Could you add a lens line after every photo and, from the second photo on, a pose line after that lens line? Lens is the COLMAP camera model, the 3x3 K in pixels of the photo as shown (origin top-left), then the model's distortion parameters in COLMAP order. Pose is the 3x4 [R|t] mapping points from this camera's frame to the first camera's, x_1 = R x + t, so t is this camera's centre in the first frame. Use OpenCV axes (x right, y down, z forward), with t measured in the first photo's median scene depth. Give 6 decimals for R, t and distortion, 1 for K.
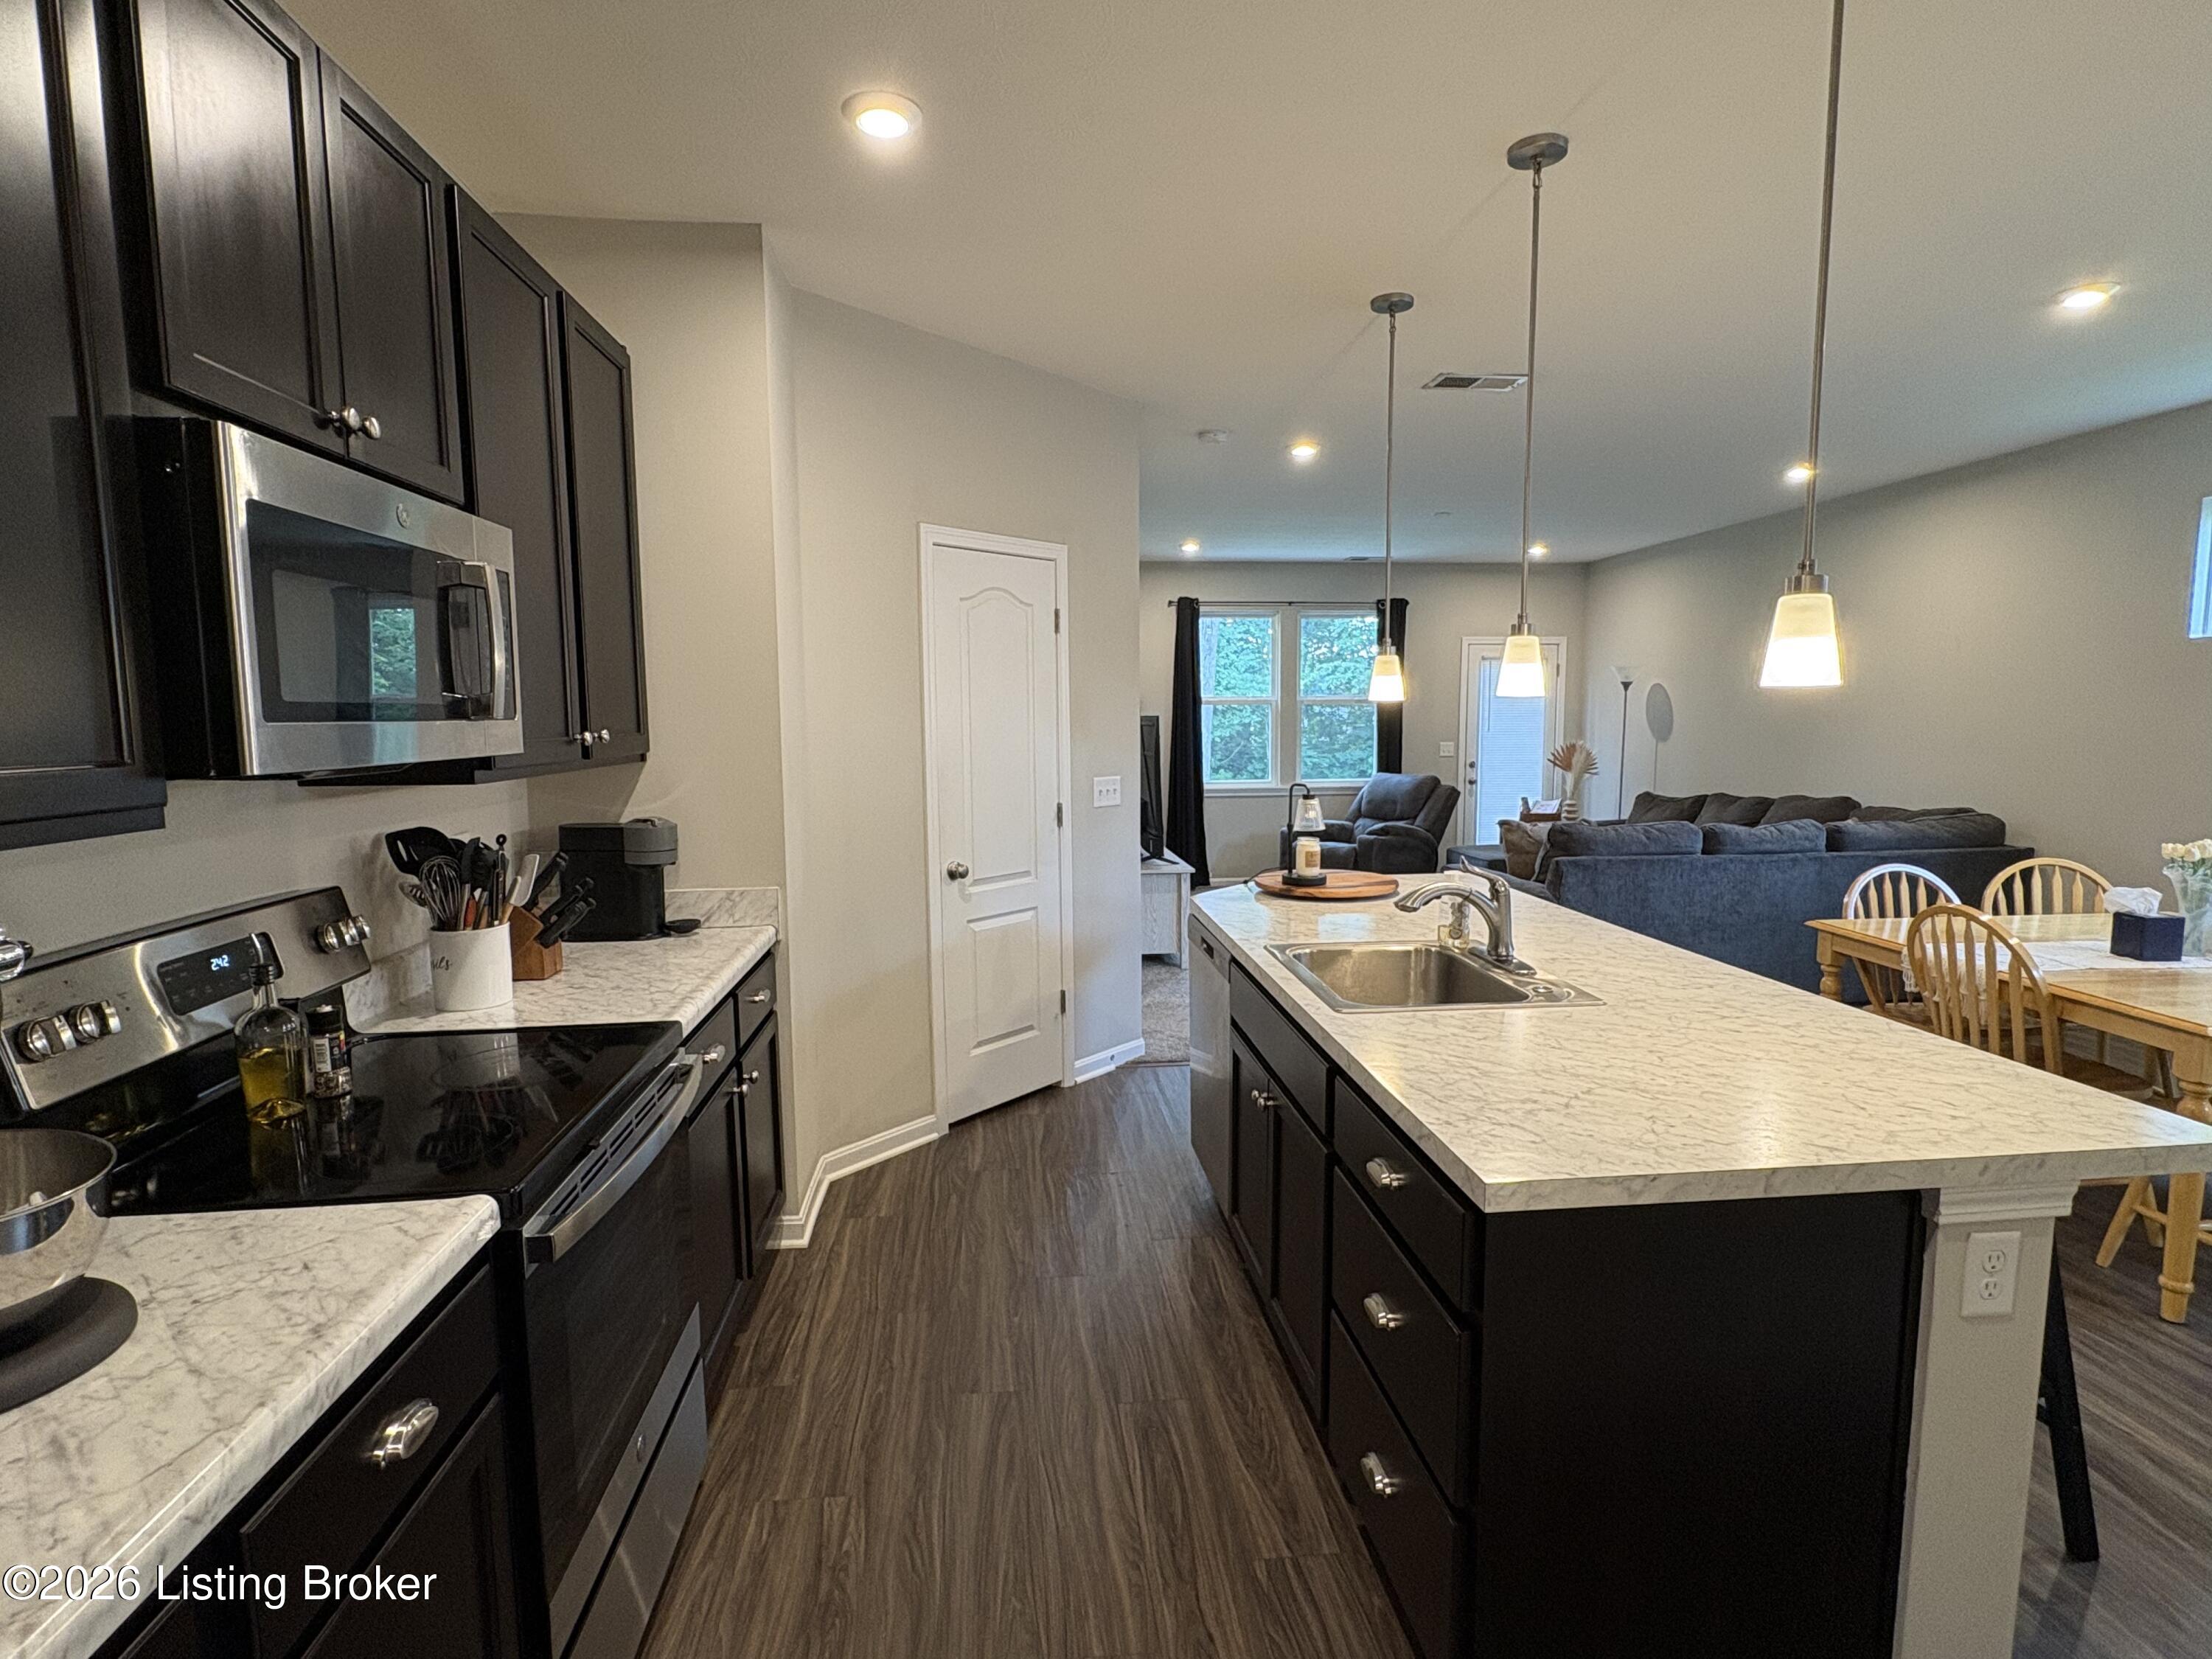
lens RADIAL K [[1127.7, 0, 1107.8], [0, 1127.7, 835.2], [0, 0, 1]] dist [0.001292, -0.000835]
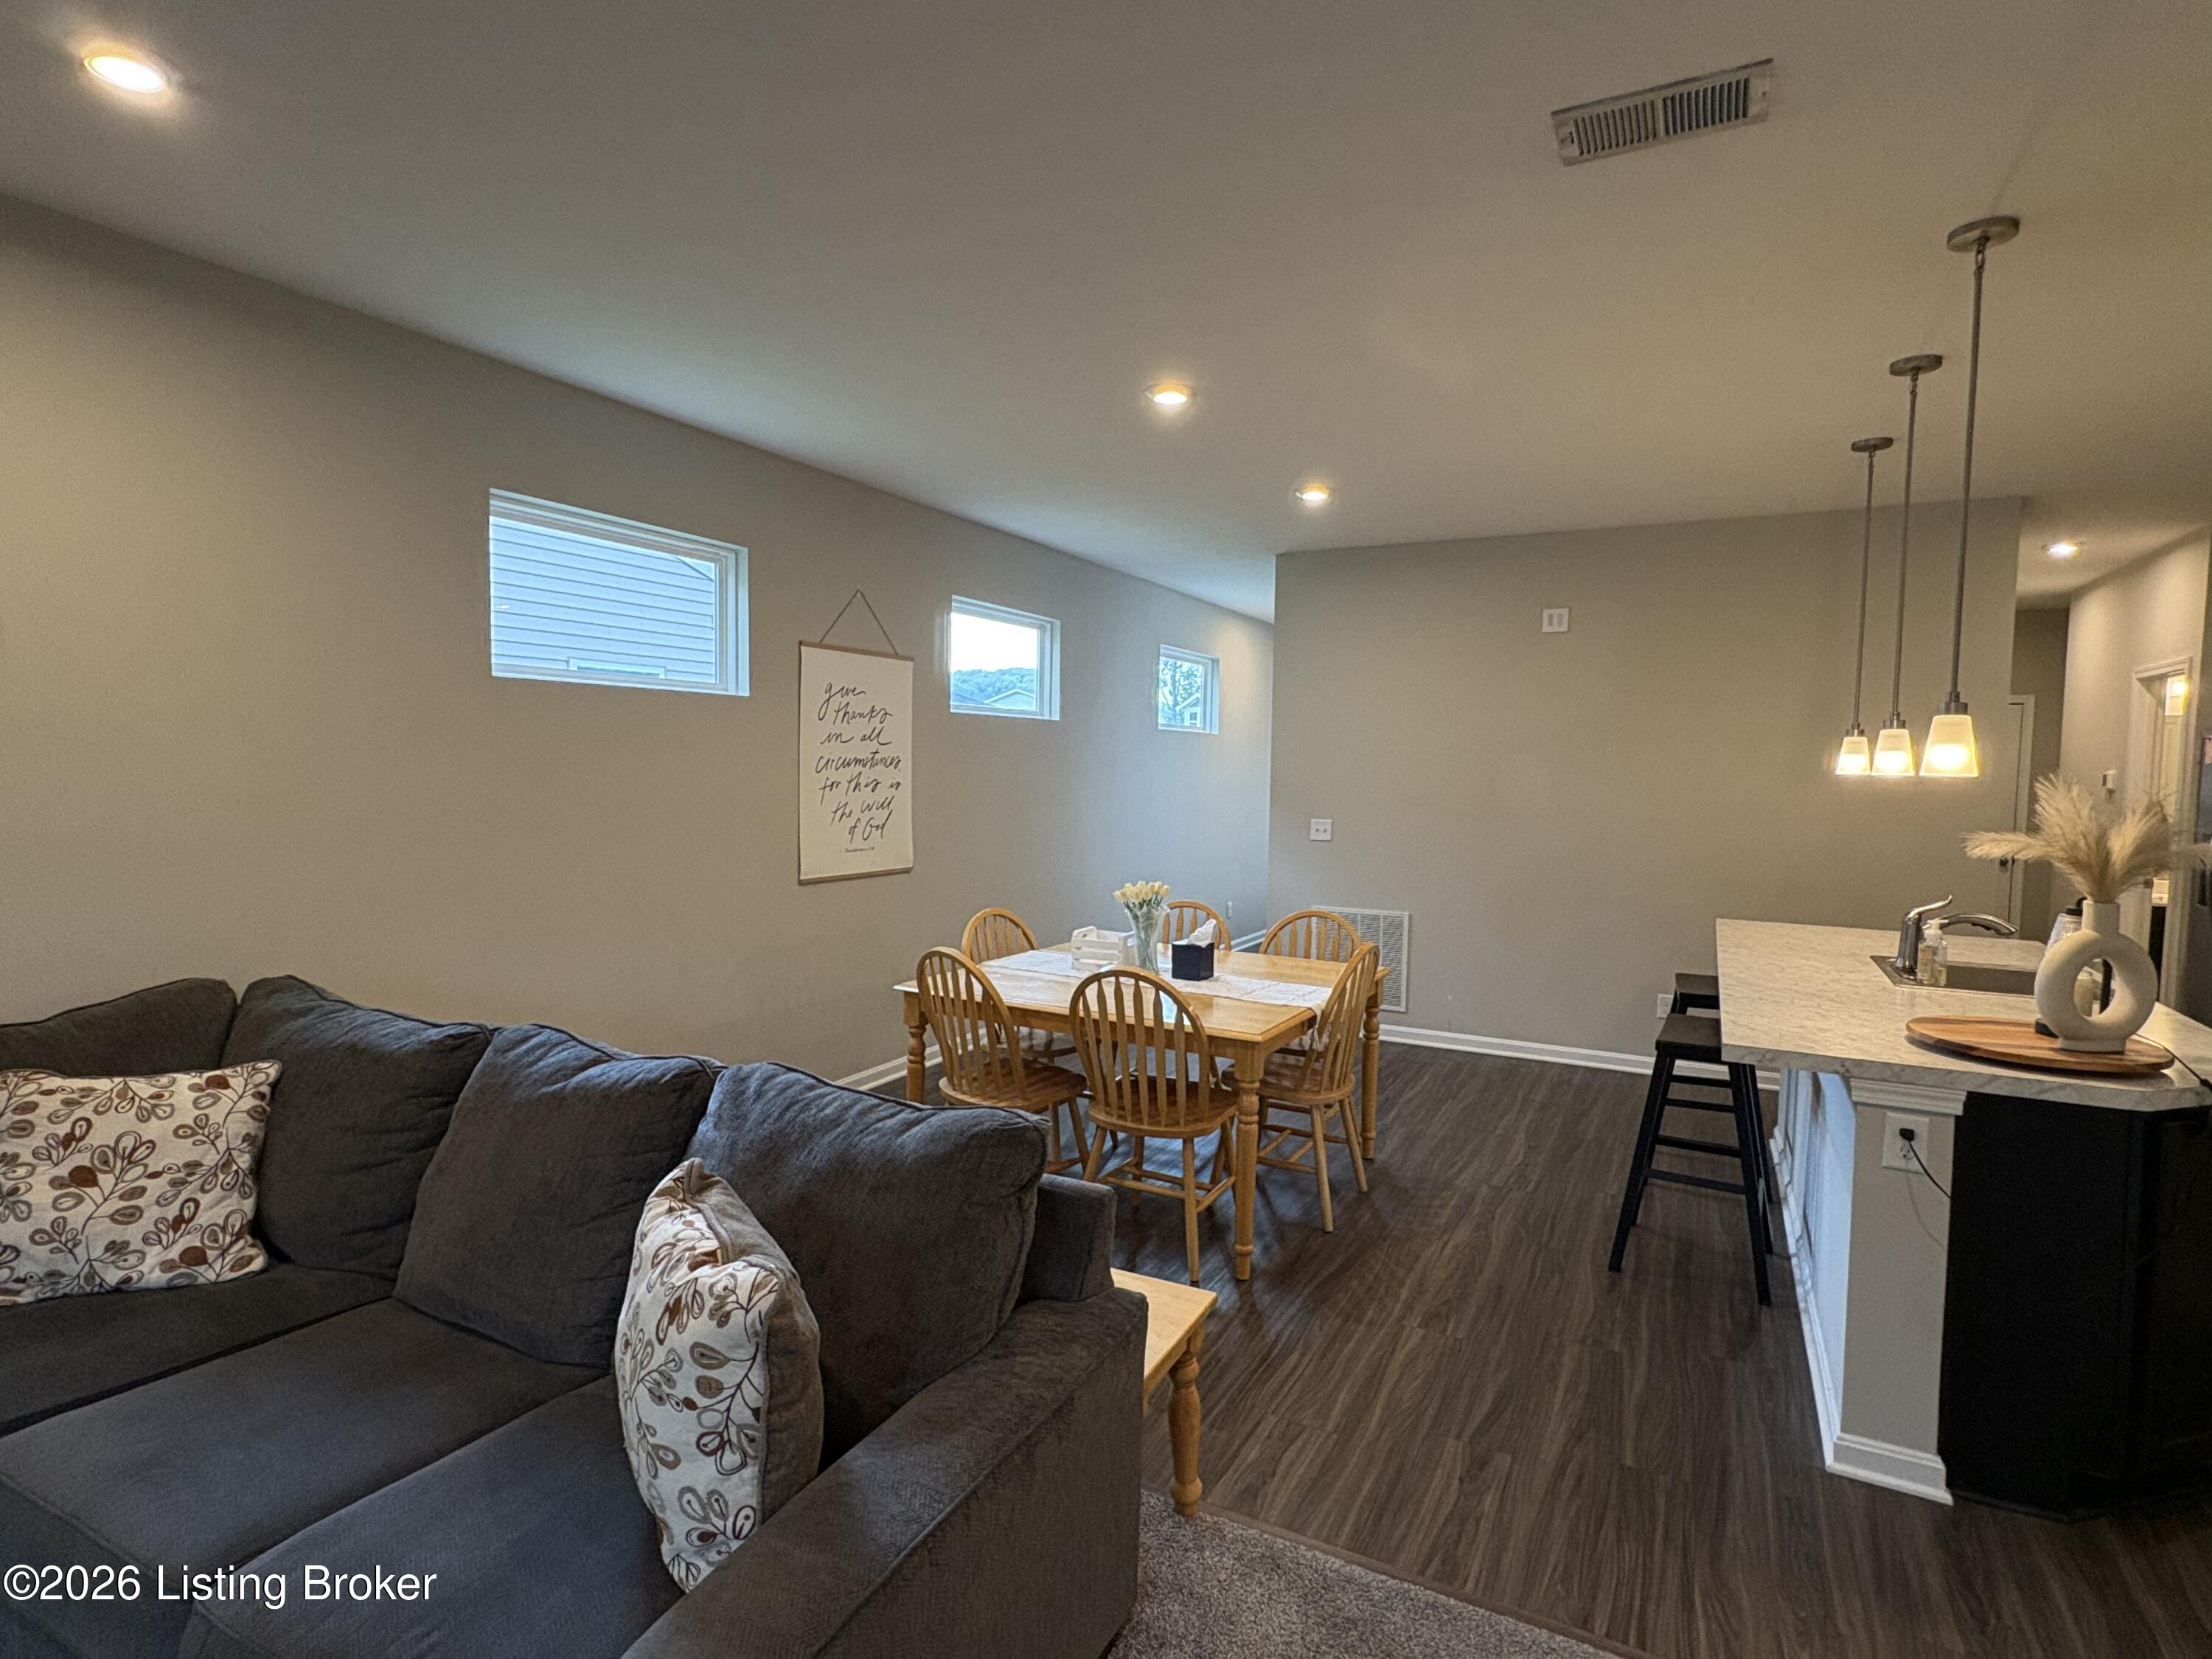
lens RADIAL K [[1127.7, 0, 1107.8], [0, 1127.7, 835.2], [0, 0, 1]] dist [0.001292, -0.000835]
pose [[-0.832485, -0.038439, 0.552713, 0.189048], [0.052857, 0.987530, 0.148292, -0.139088], [-0.551520, 0.152666, -0.820072, 1.214221]]
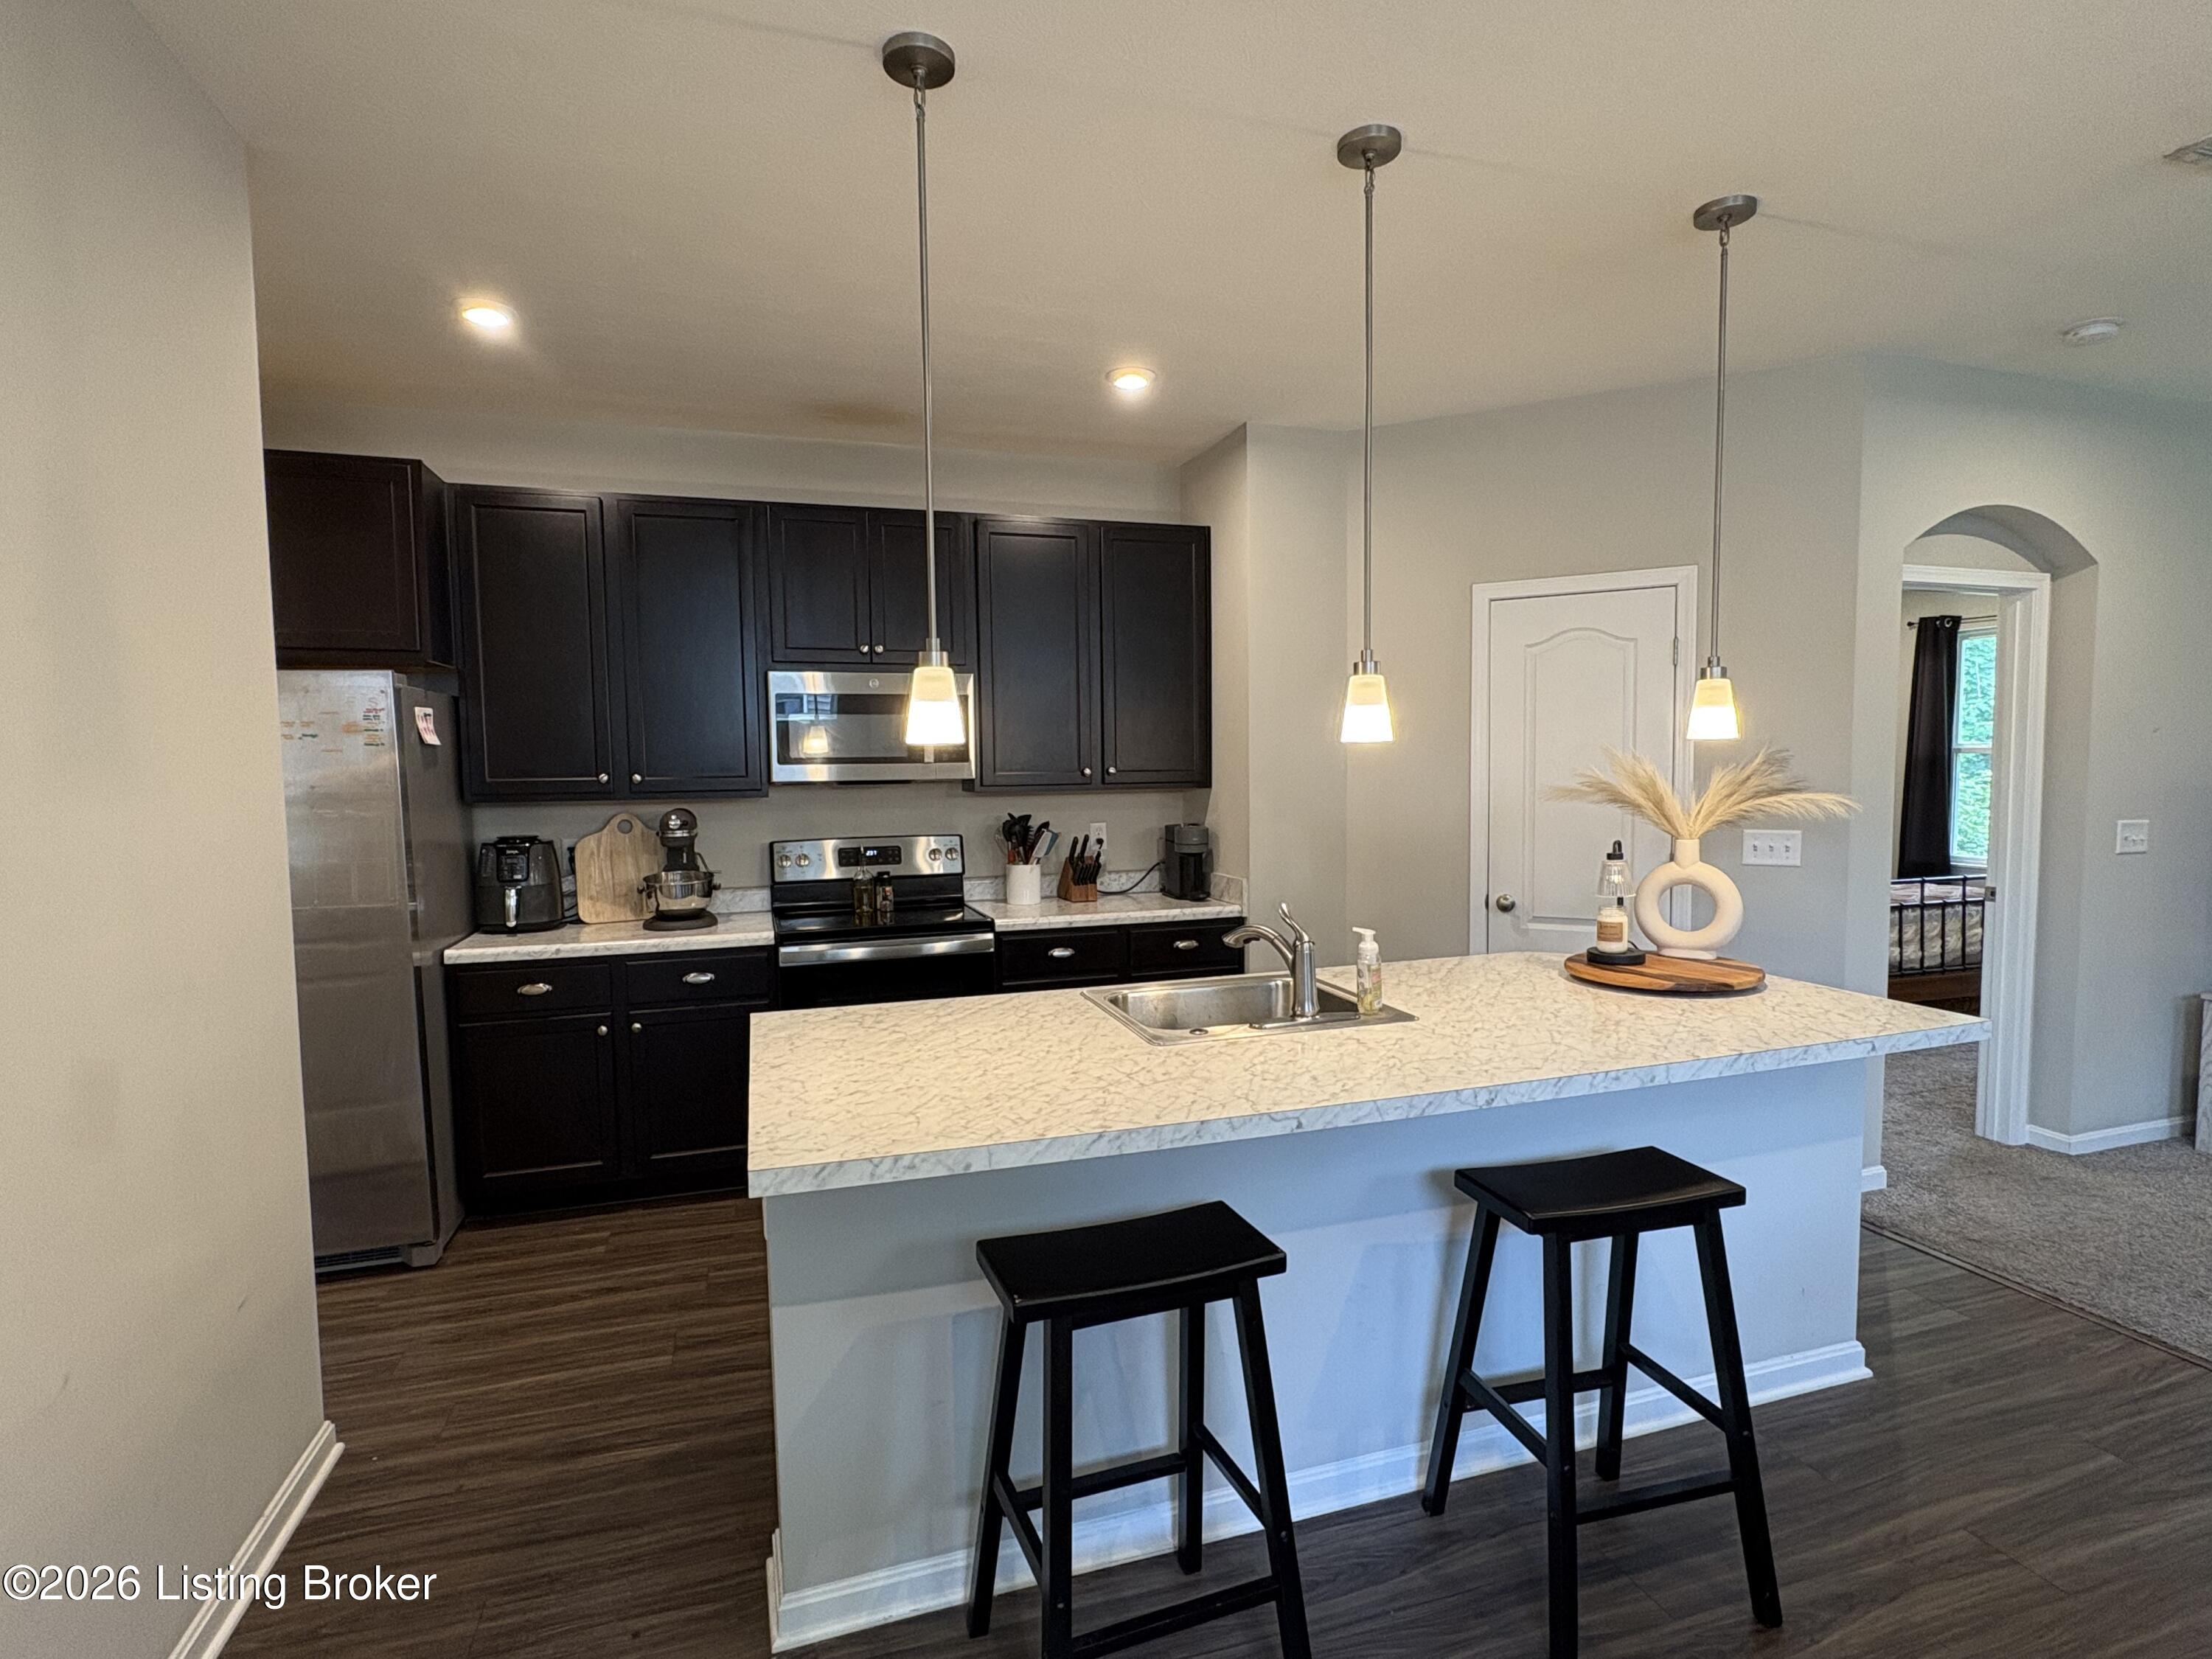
lens RADIAL K [[1100.0, 0, 1106.1], [0, 1100.0, 835.2], [0, 0, 1]] dist [-0.002756, 0.000097]
pose [[0.209332, 0.070960, -0.975267, 0.562998], [-0.095892, 0.994046, 0.051744, -0.035341], [0.973132, 0.082688, 0.214890, 0.292993]]
